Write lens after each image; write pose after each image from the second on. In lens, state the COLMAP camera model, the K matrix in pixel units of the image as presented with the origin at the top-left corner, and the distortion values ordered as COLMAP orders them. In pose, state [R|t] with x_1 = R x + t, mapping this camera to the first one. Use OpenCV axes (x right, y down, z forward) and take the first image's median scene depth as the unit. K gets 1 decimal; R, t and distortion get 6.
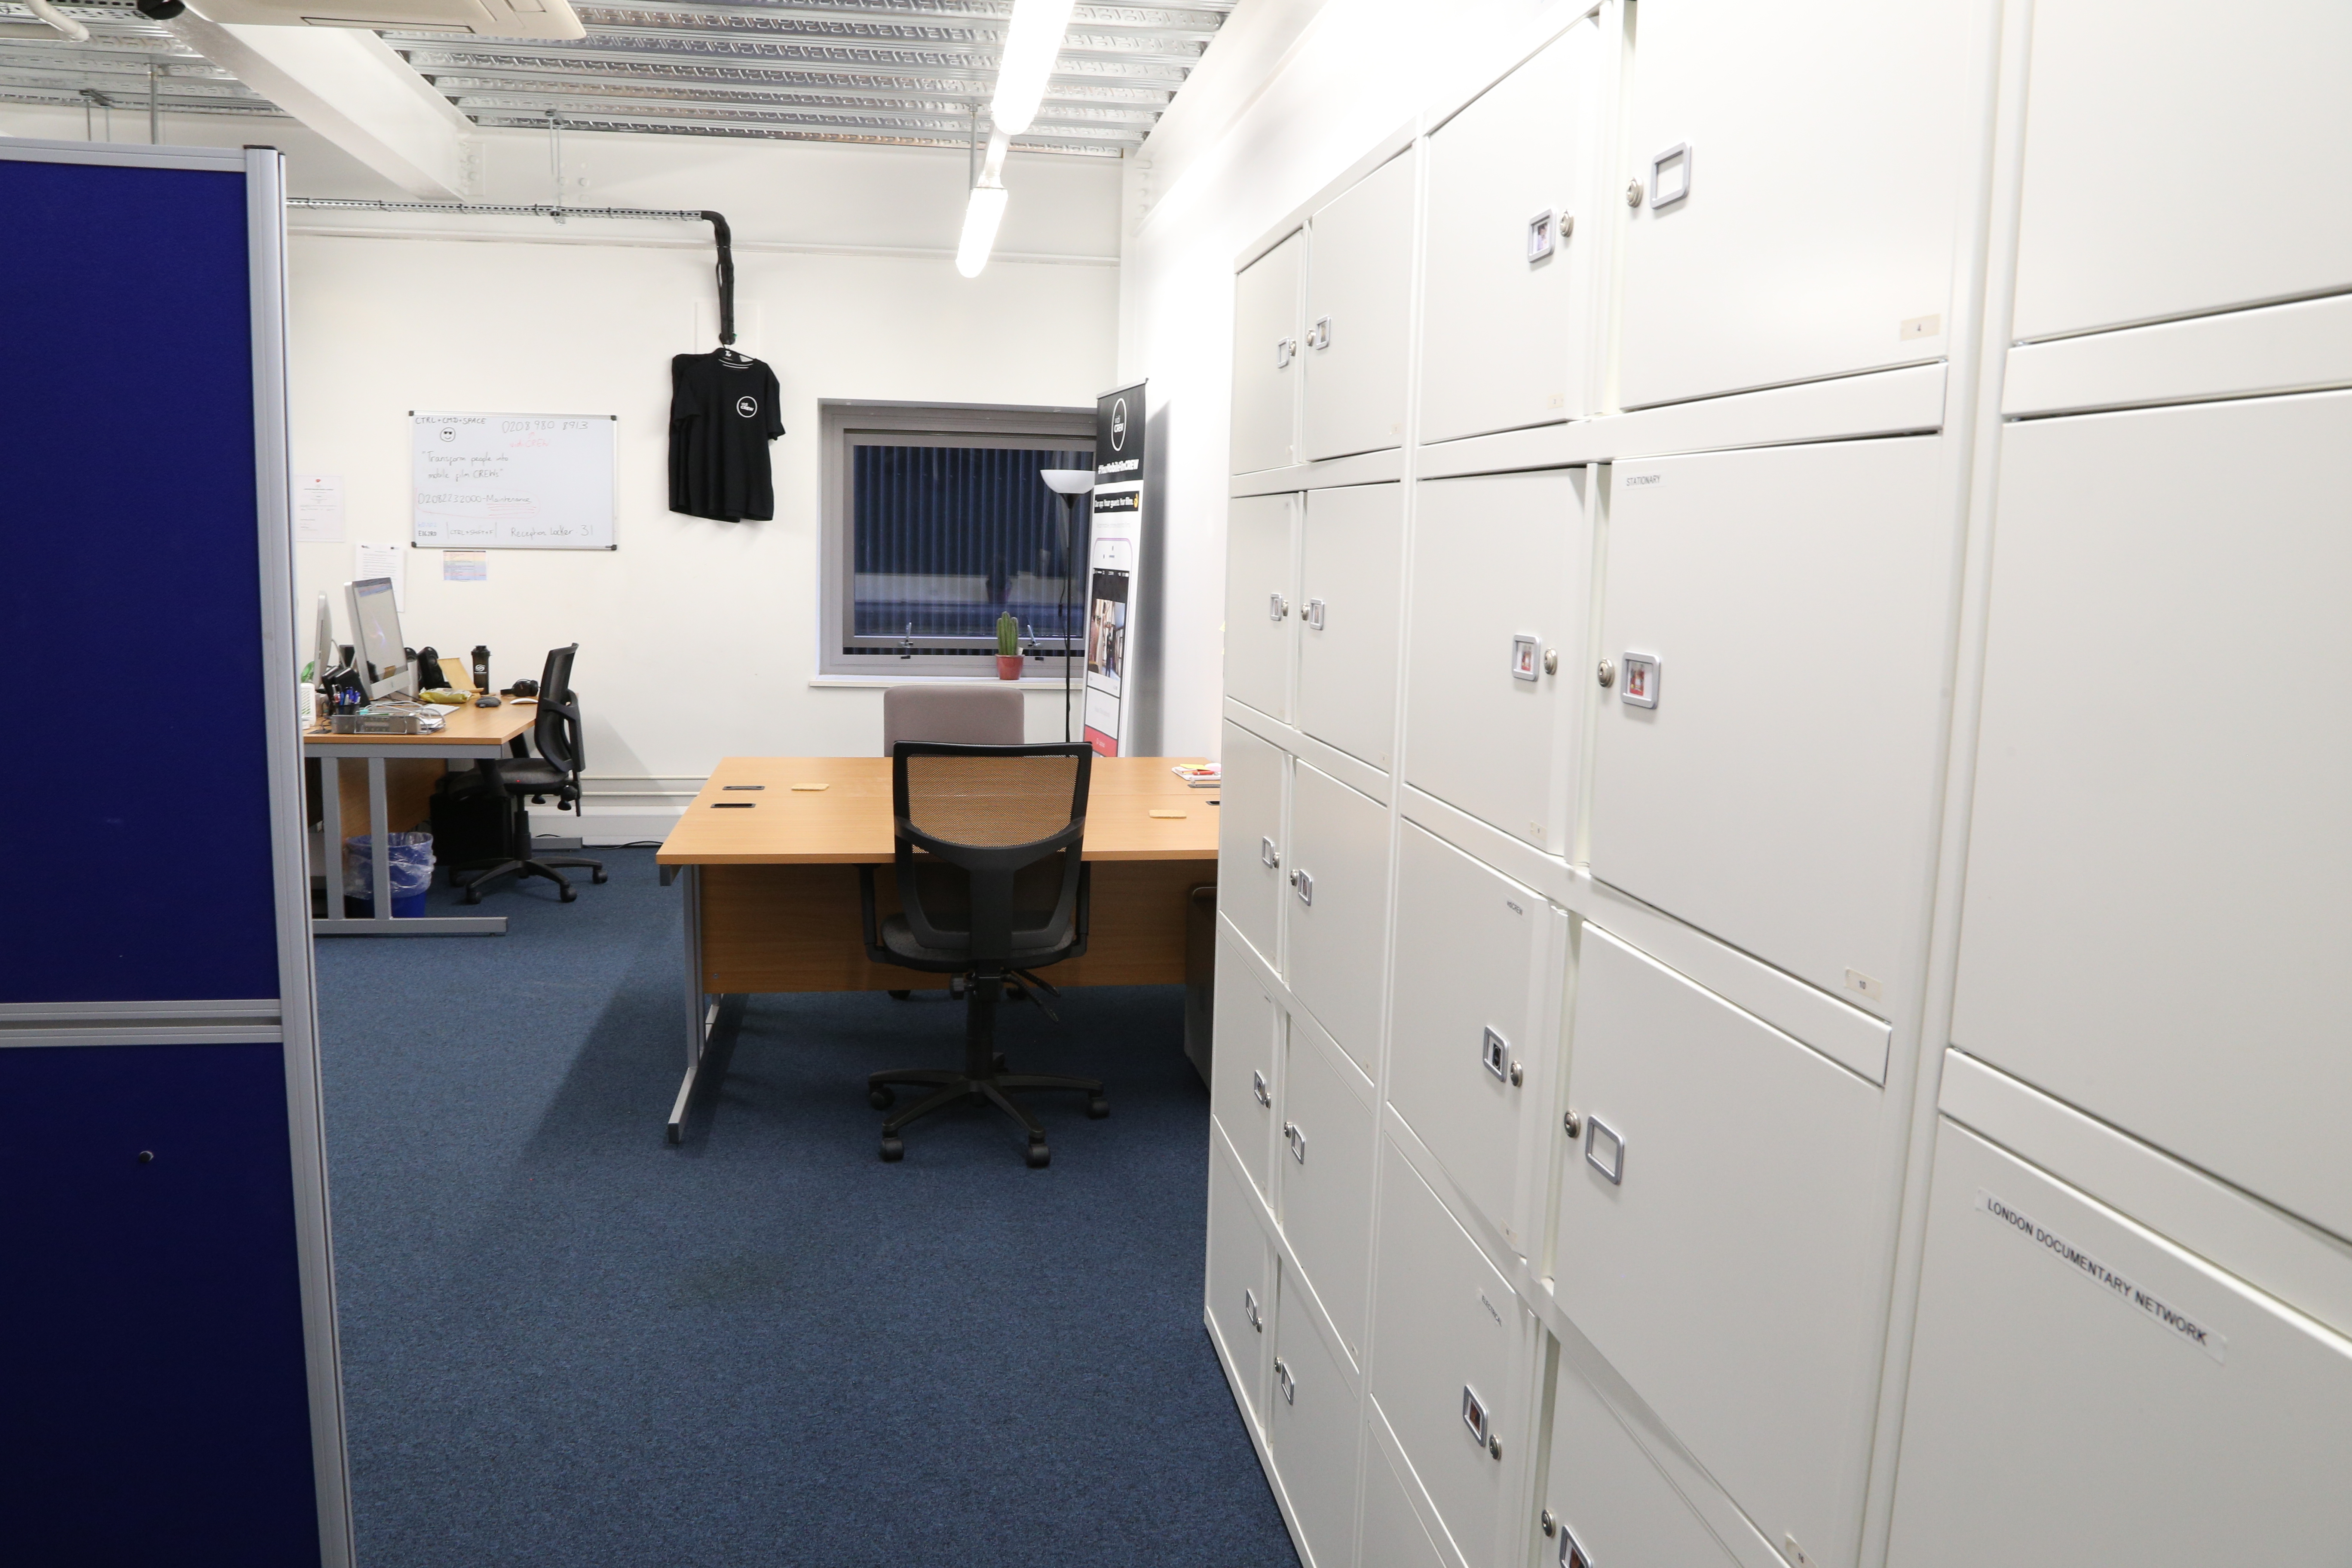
lens RADIAL K [[1622.2, 0, 1178.6], [0, 1622.2, 771.5], [0, 0, 1]] dist [-0.130272, 0.071922]
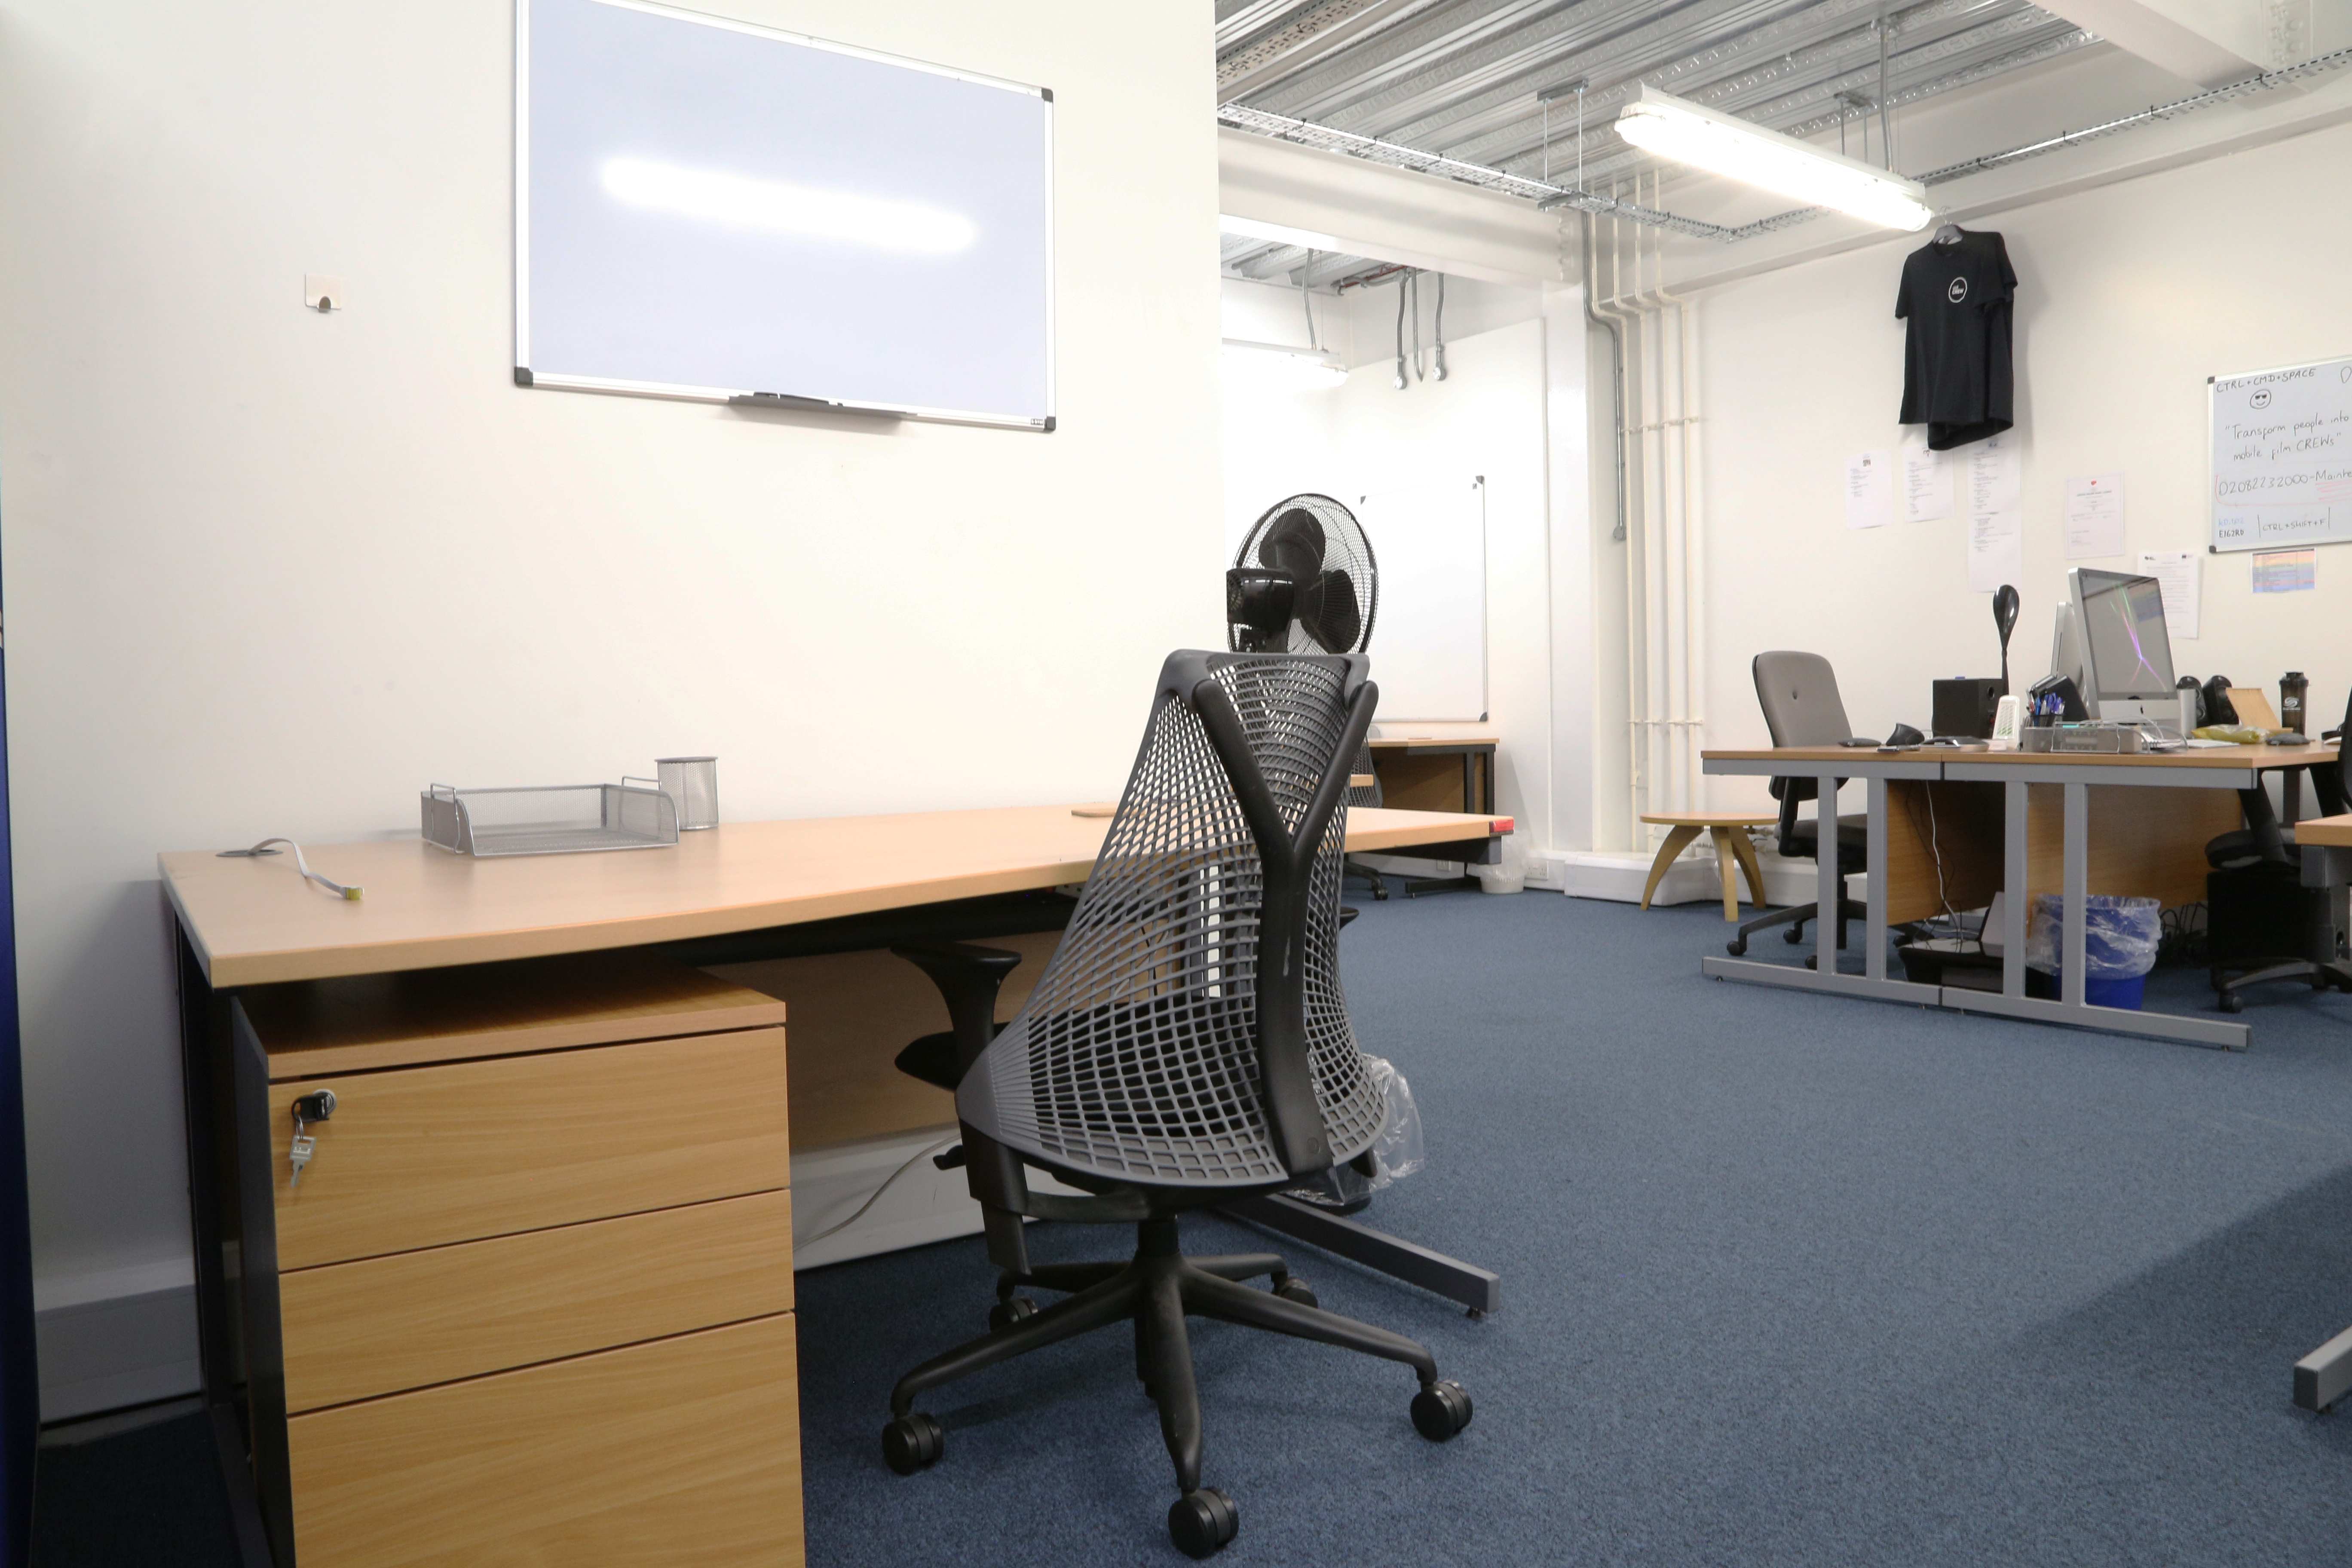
lens RADIAL K [[1622.2, 0, 1178.6], [0, 1622.2, 771.5], [0, 0, 1]] dist [-0.130272, 0.071922]
pose [[0.421390, -0.003617, -0.906872, -0.015719], [-0.096870, 0.994091, -0.048977, 0.053393], [0.901691, 0.108487, 0.418550, 0.264577]]
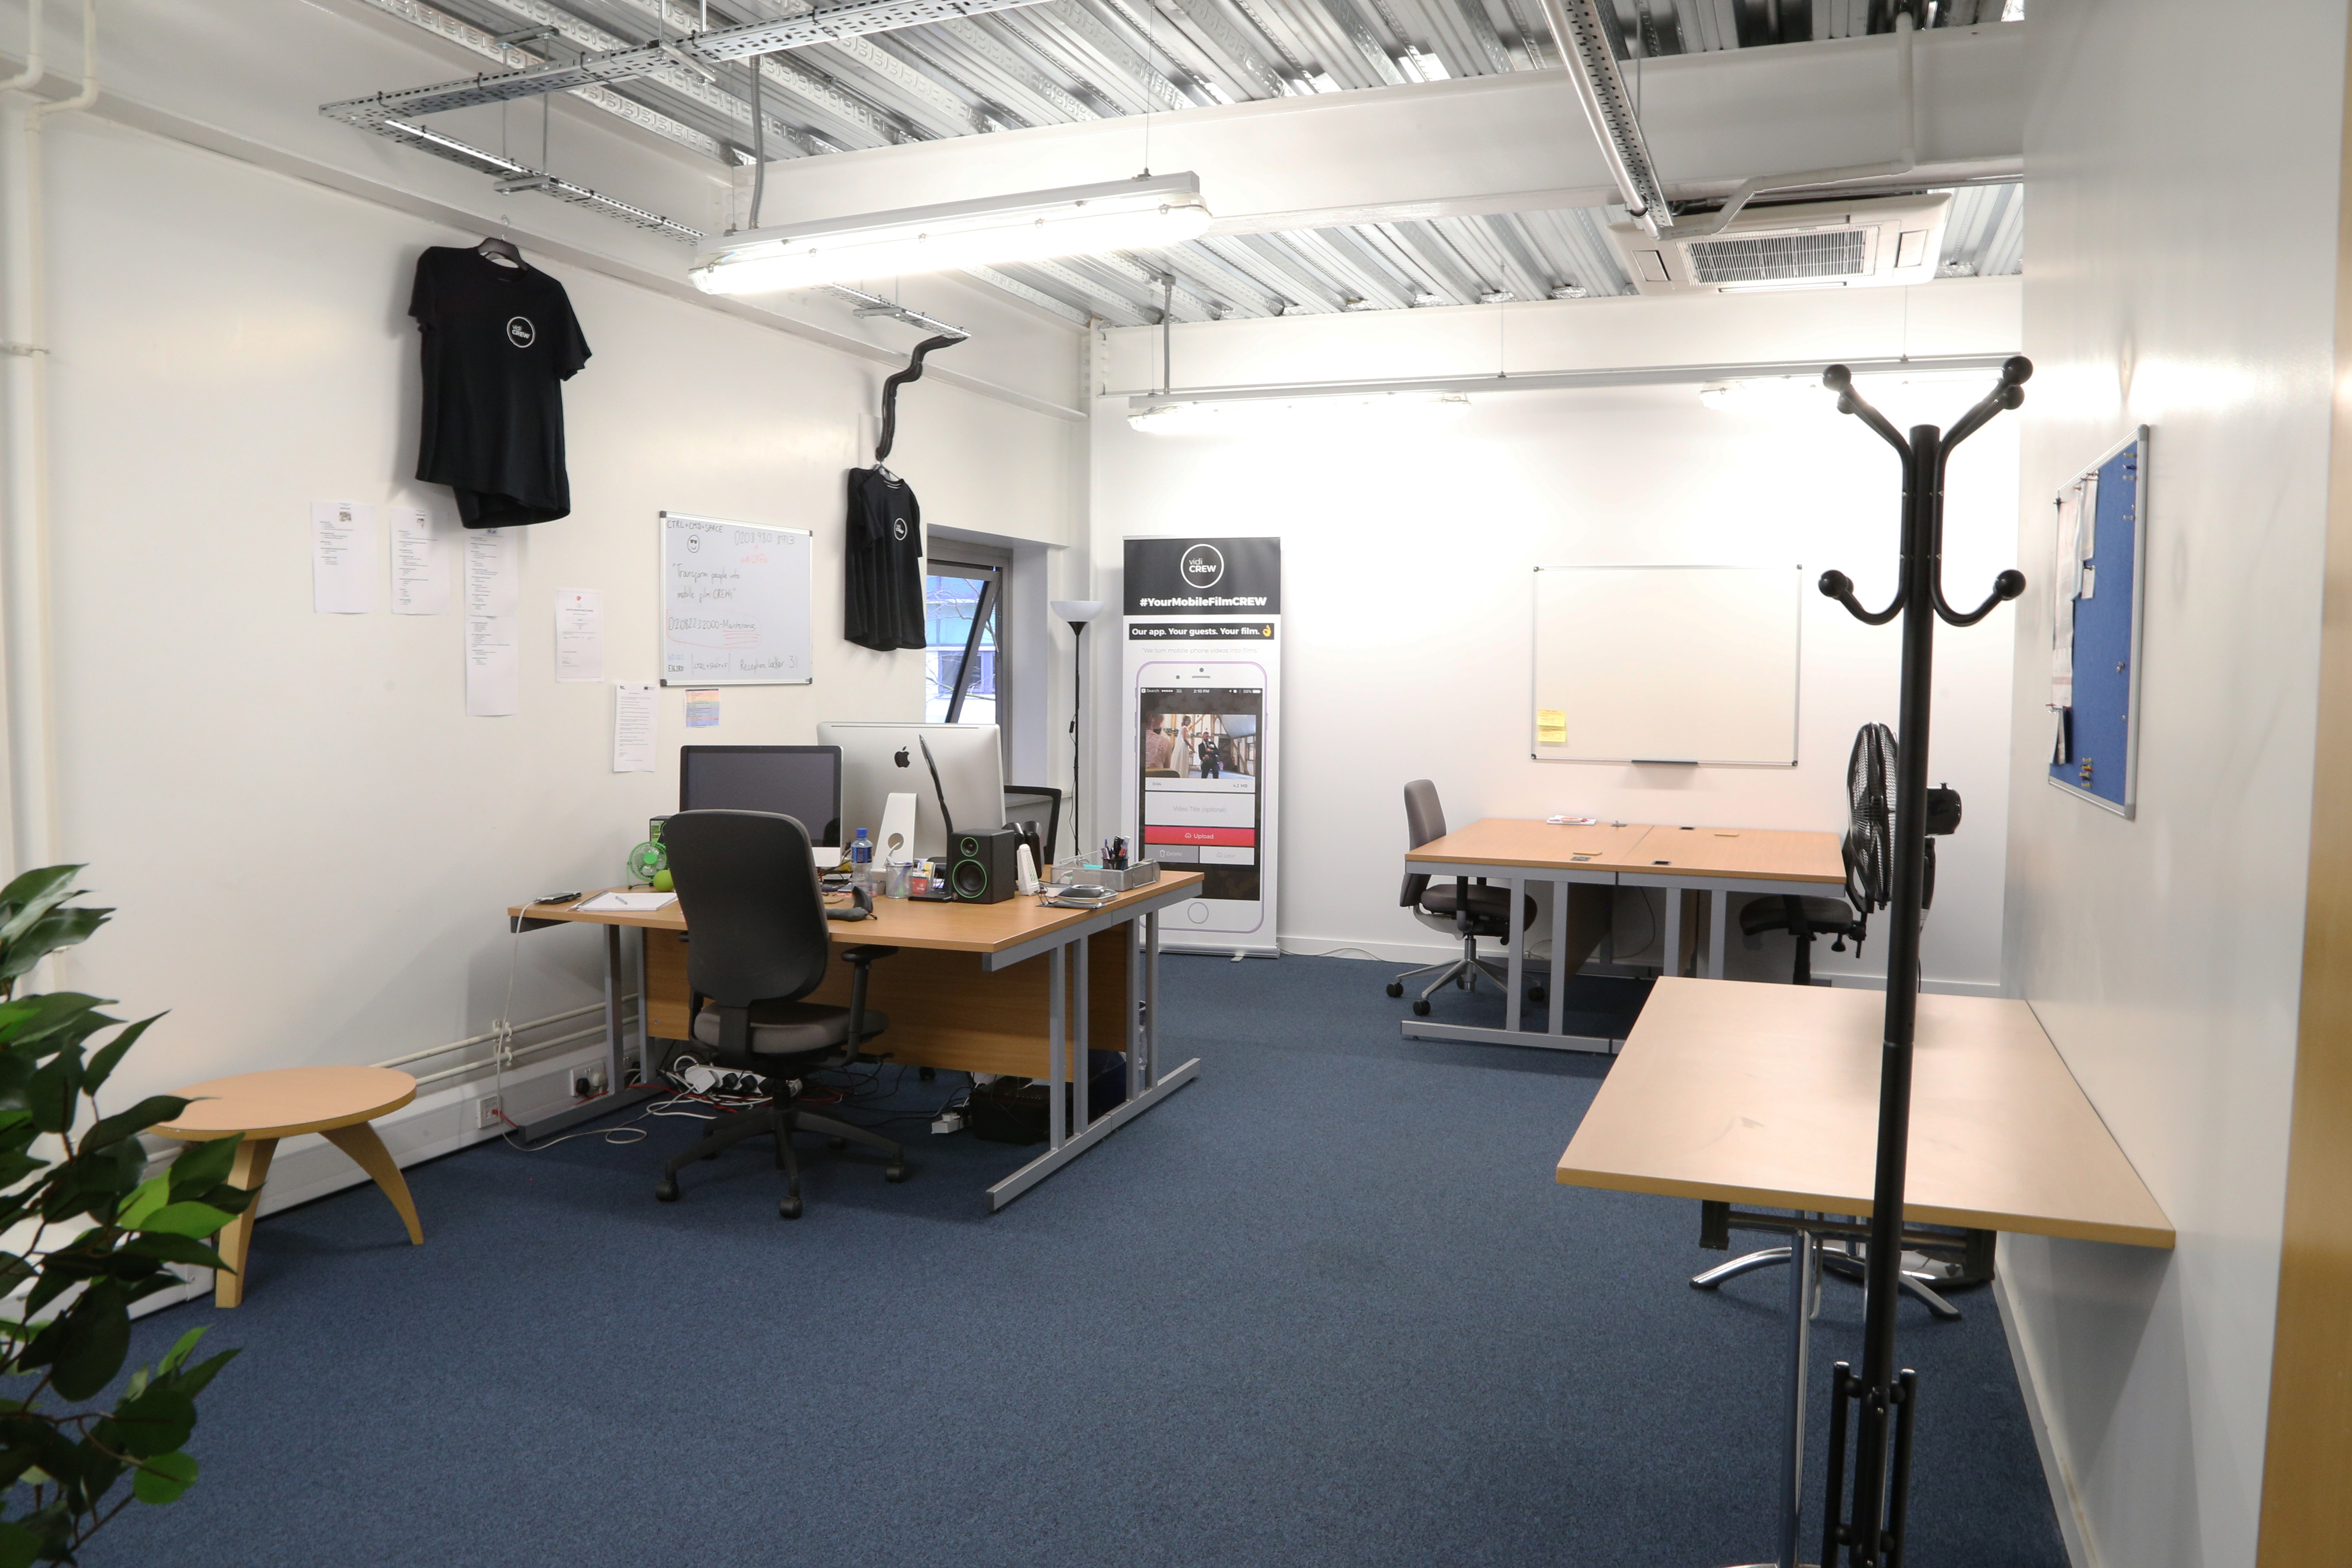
lens RADIAL K [[1622.2, 0, 1178.6], [0, 1622.2, 771.5], [0, 0, 1]] dist [-0.130272, 0.071922]
pose [[0.509078, -0.081172, 0.856884, -1.124059], [0.131790, 0.991155, 0.015594, -0.087176], [-0.850571, 0.104990, 0.515273, 0.421046]]
